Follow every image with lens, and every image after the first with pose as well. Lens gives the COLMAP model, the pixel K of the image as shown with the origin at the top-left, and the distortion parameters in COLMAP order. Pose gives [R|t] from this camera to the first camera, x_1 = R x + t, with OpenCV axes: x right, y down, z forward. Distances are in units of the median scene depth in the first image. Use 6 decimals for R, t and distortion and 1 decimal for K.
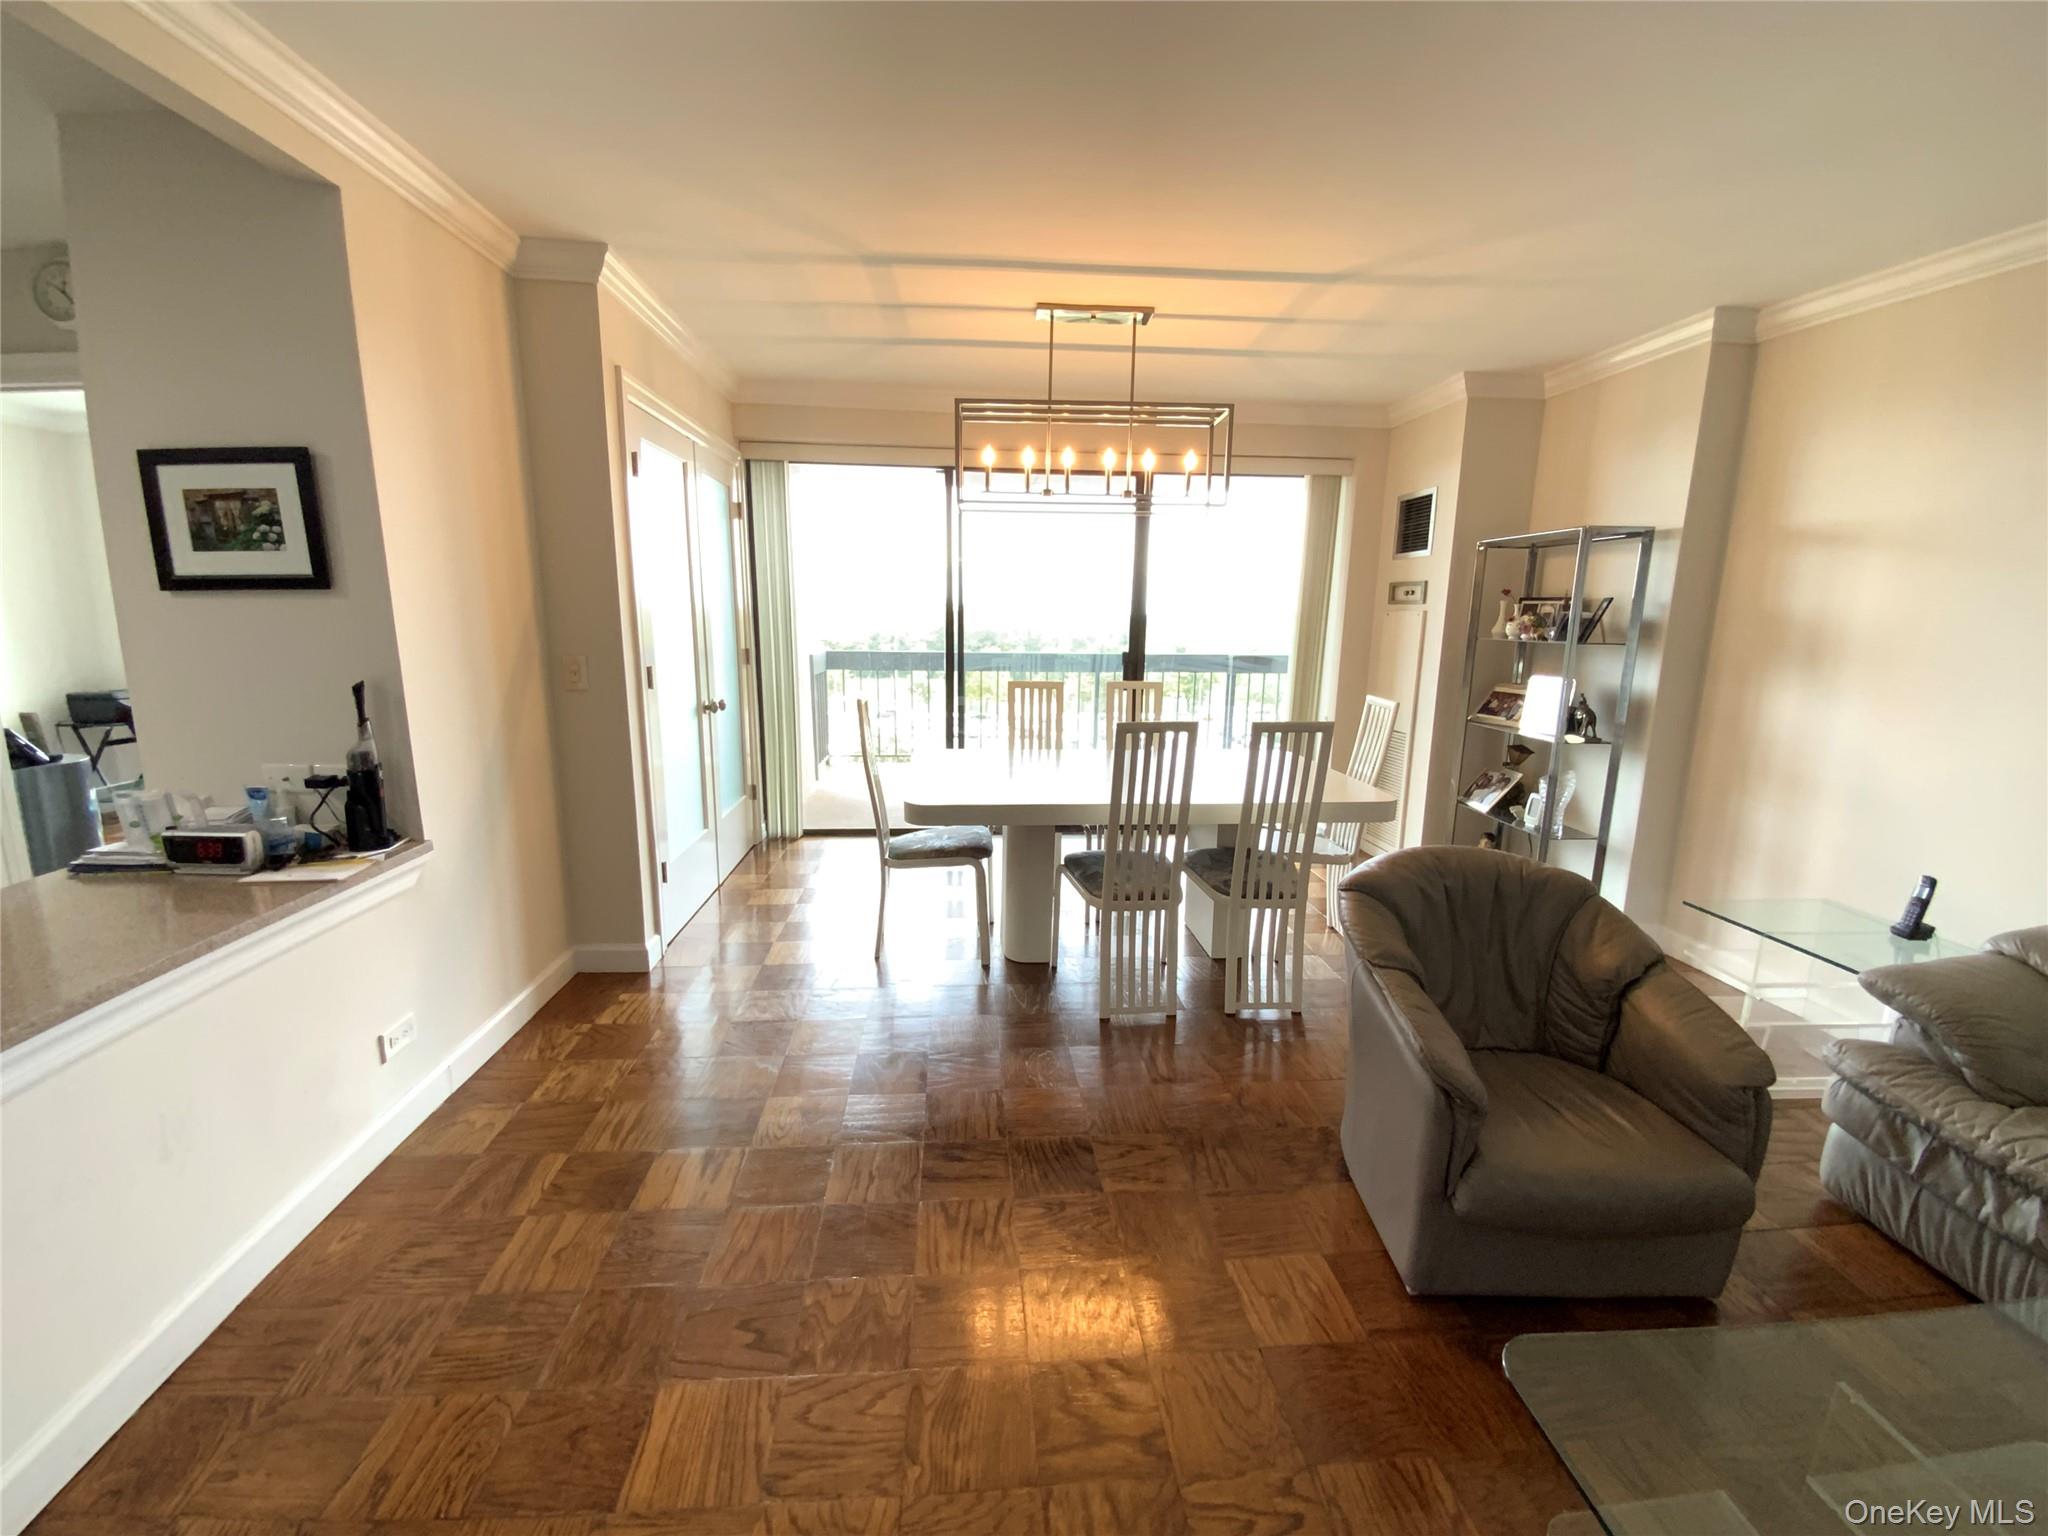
lens RADIAL K [[828.9, 0, 1022.6], [0, 828.9, 764.4], [0, 0, 1]] dist [0.010548, -0.012967]
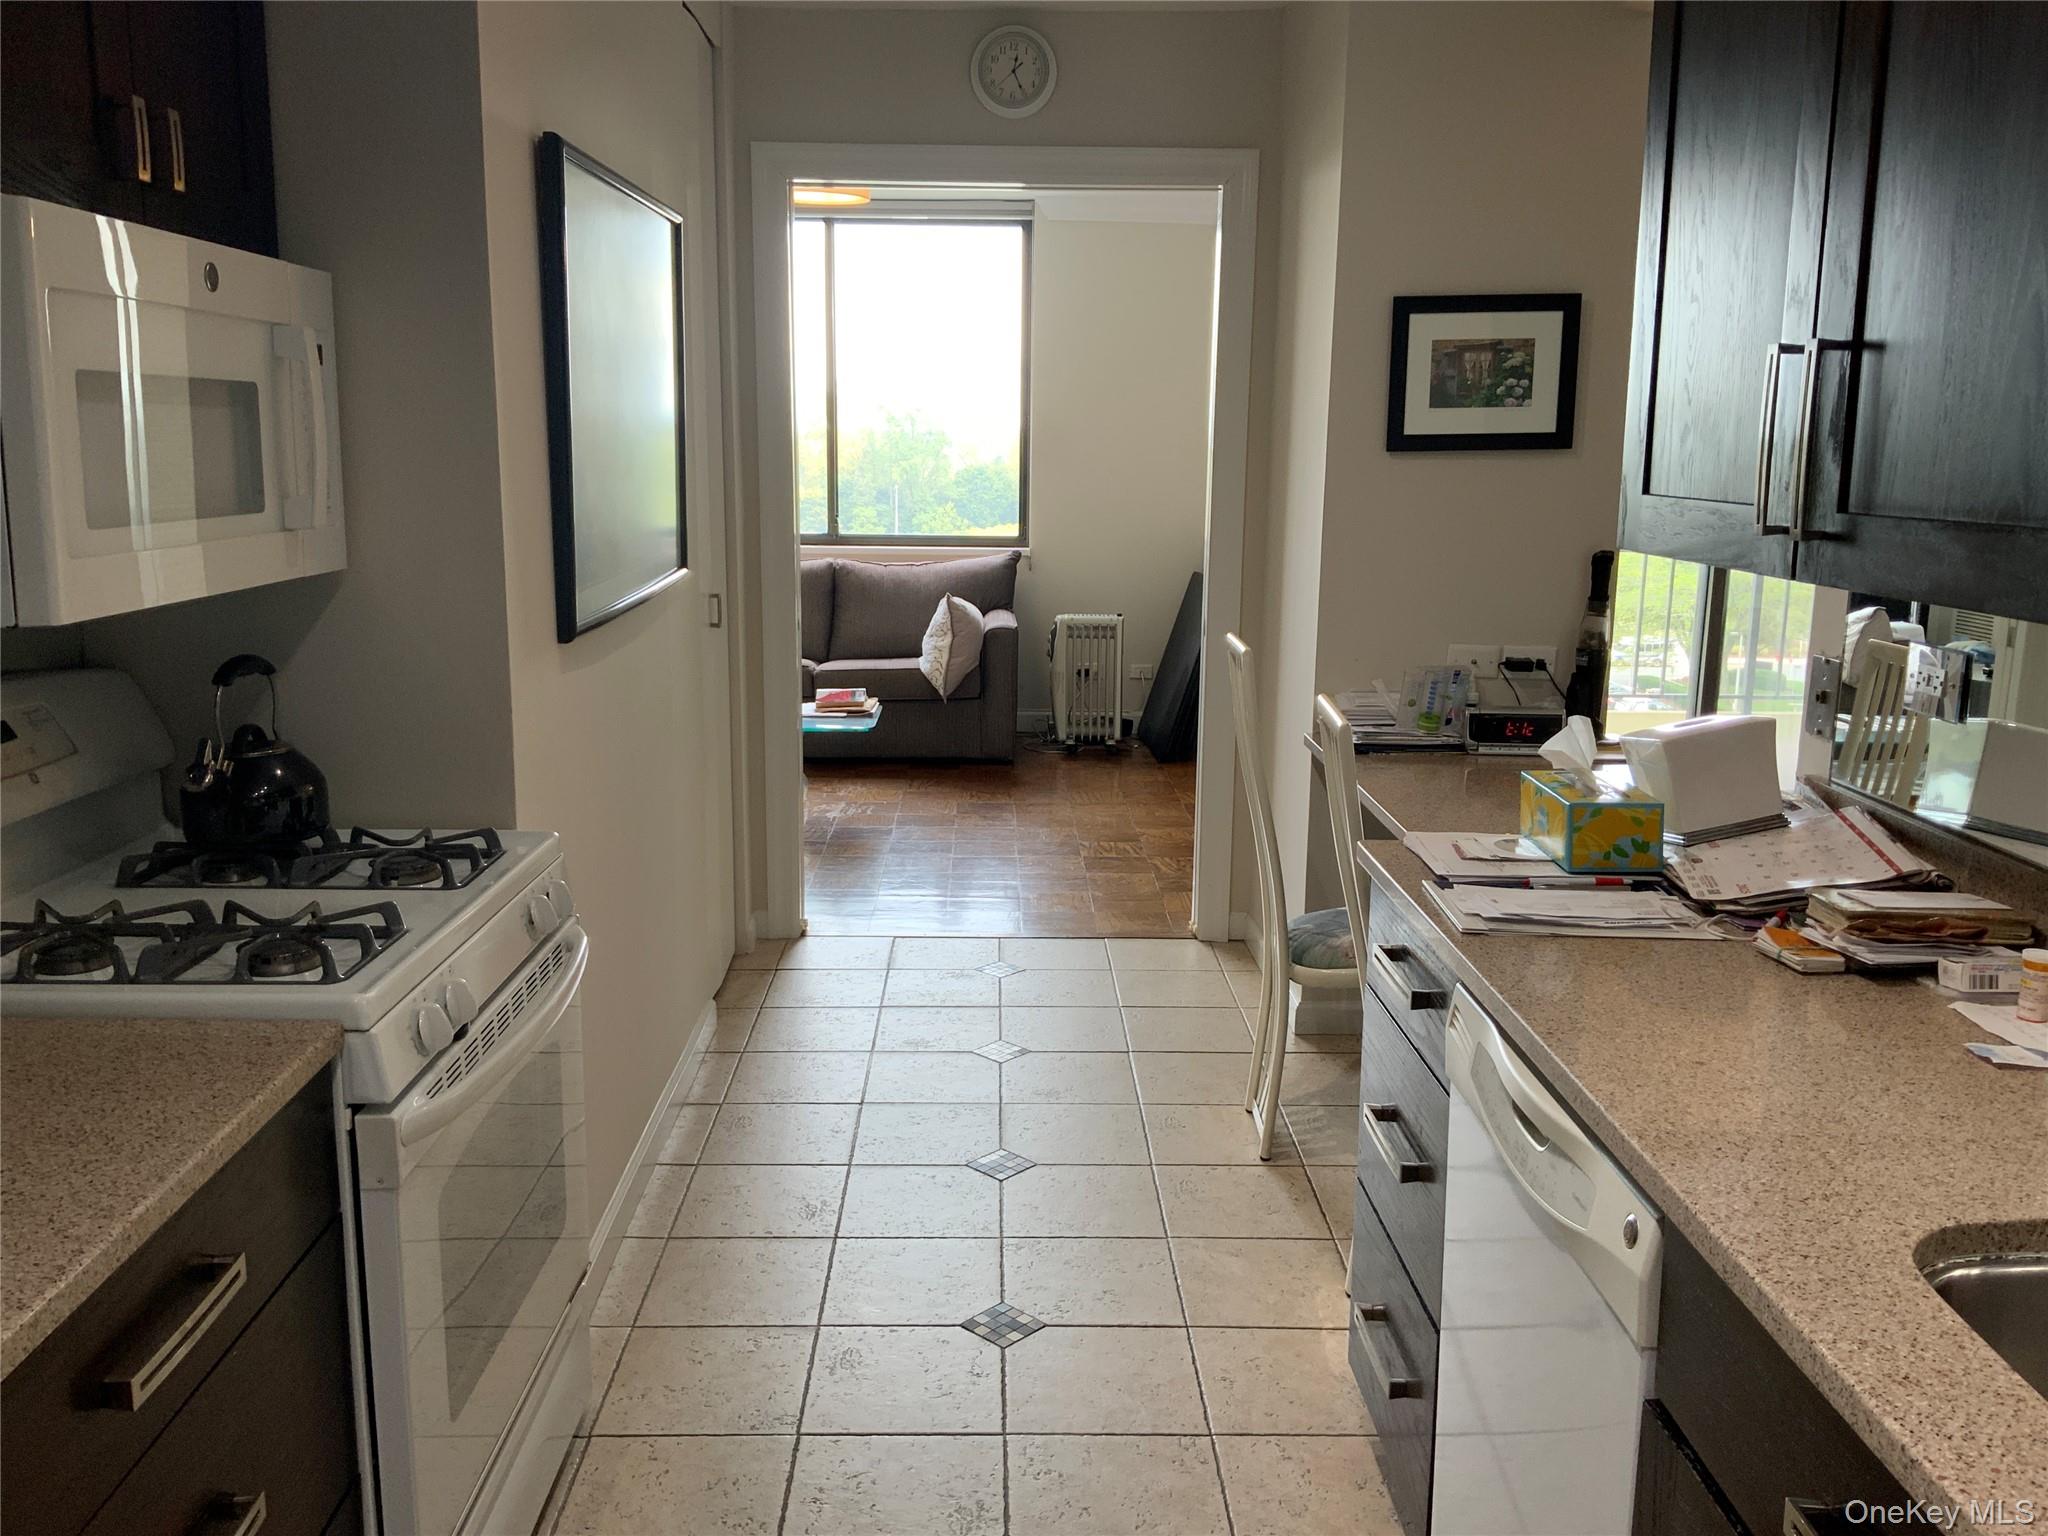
lens RADIAL K [[1744.5, 0, 1022.6], [0, 1744.5, 777.7], [0, 0, 1]] dist [0.064505, -0.028510]
pose [[0.998865, 0.008951, -0.046792, -0.980478], [-0.008671, 0.999943, 0.006194, 0.102540], [0.046845, -0.005781, 0.998885, -0.691075]]
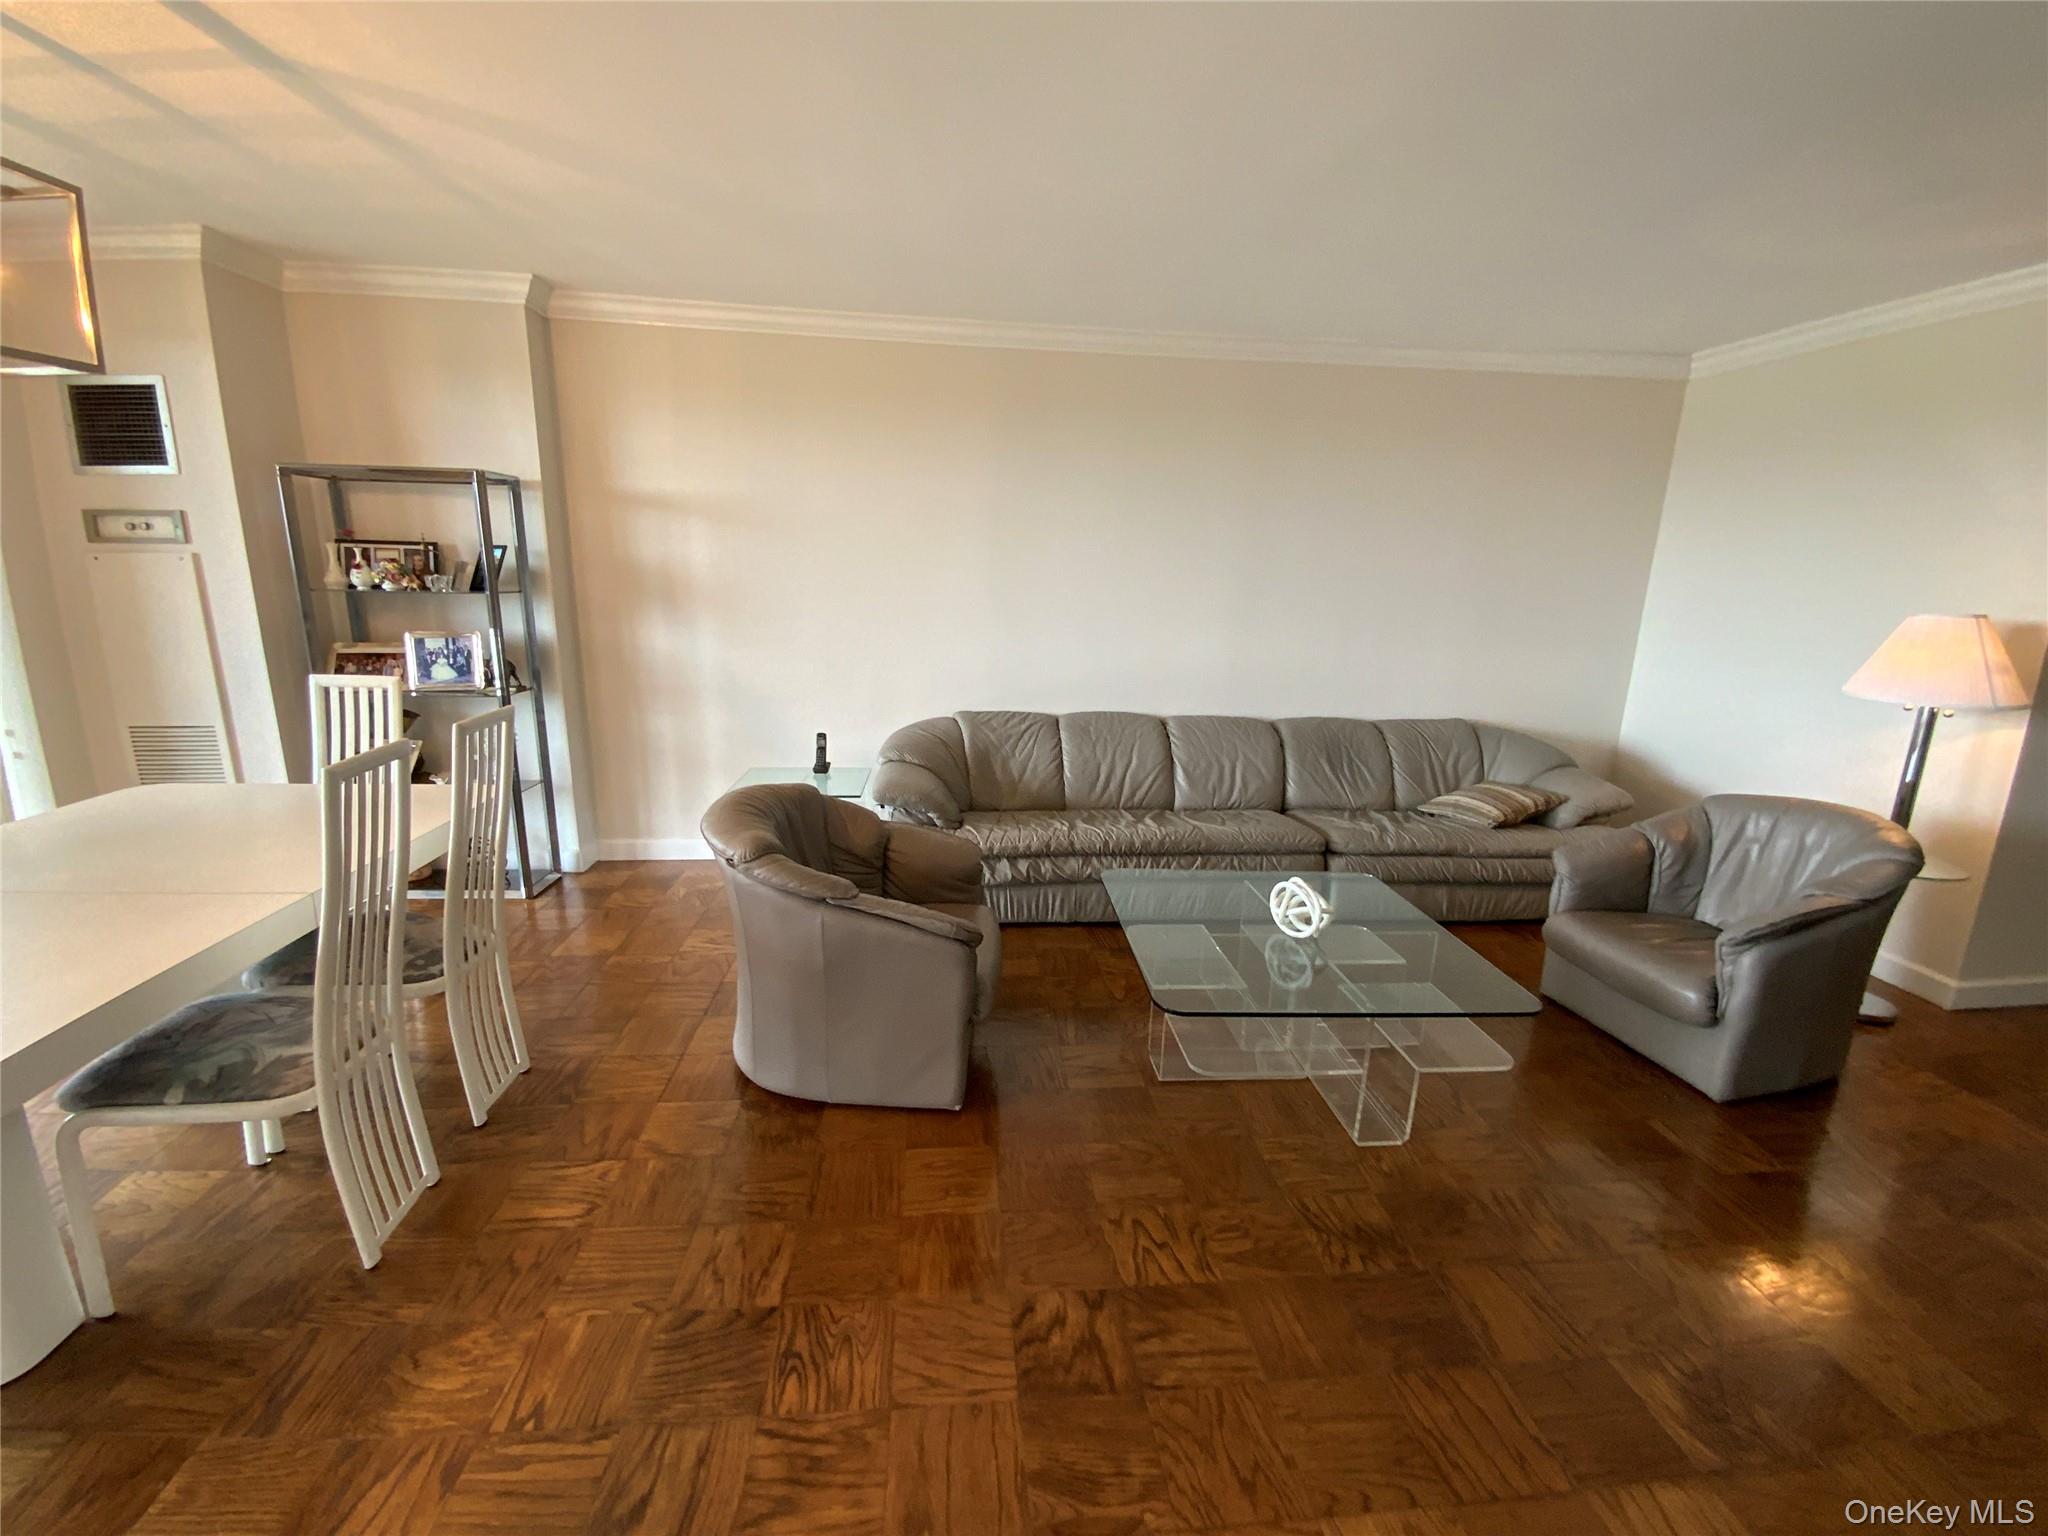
lens RADIAL K [[828.9, 0, 1032.8], [0, 828.9, 767.1], [0, 0, 1]] dist [0.010548, -0.012967]
pose [[-0.020238, -0.241107, 0.970287, -0.392932], [0.161163, 0.957008, 0.241169, -0.097540], [-0.986720, 0.161255, 0.019490, 0.462786]]
